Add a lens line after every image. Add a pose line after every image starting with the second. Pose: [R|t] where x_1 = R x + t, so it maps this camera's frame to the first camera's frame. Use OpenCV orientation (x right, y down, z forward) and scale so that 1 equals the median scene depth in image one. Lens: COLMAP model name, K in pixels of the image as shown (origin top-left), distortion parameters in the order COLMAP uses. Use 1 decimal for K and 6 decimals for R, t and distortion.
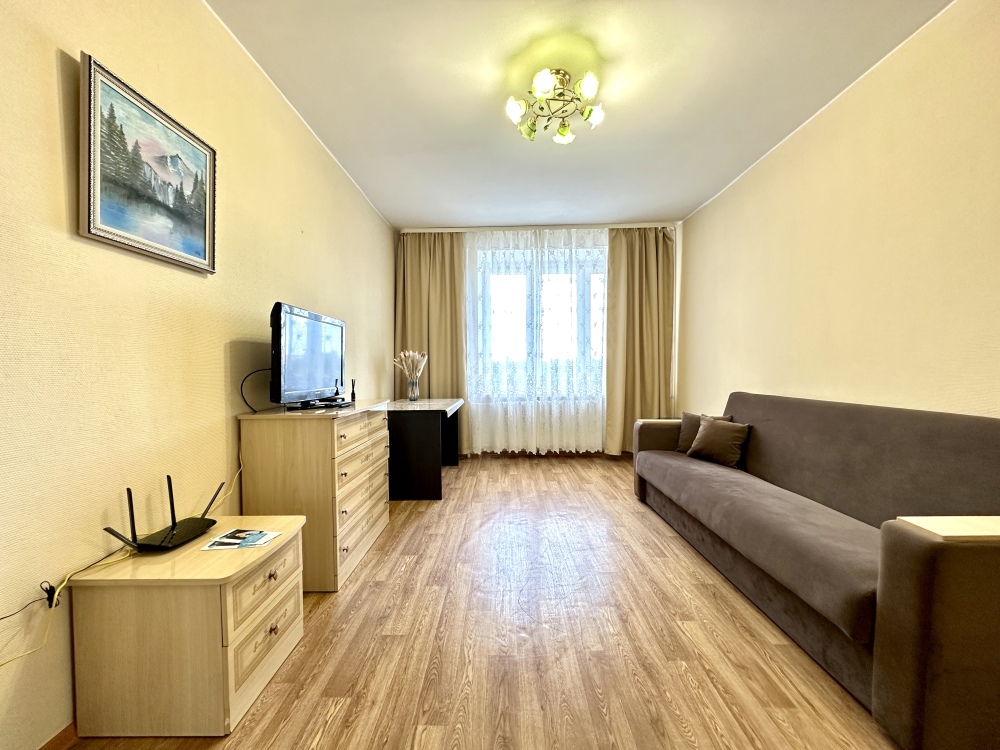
lens RADIAL K [[398.9, 0, 502.5], [0, 398.9, 372.5], [0, 0, 1]] dist [-0.000522, -0.001272]
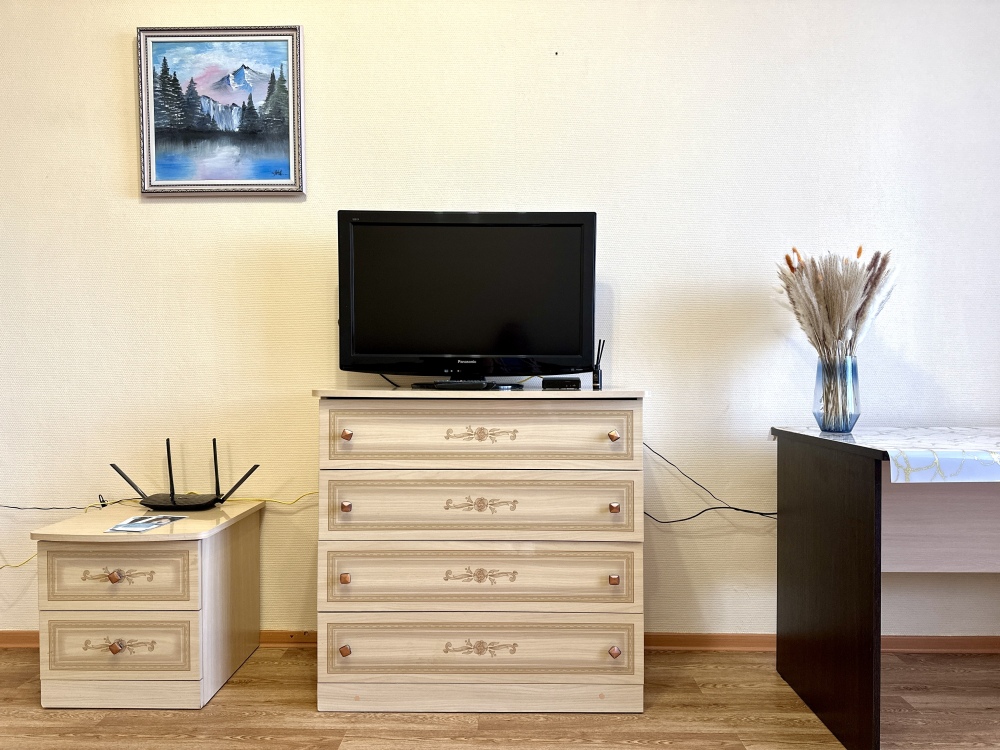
lens RADIAL K [[701.7, 0, 502.5], [0, 701.7, 382.0], [0, 0, 1]] dist [0.063822, -0.092700]
pose [[-0.007461, 0.017923, -0.999812, 0.719761], [-0.013555, 0.999746, 0.018023, 0.093550], [0.999880, 0.013687, -0.007216, 1.620489]]
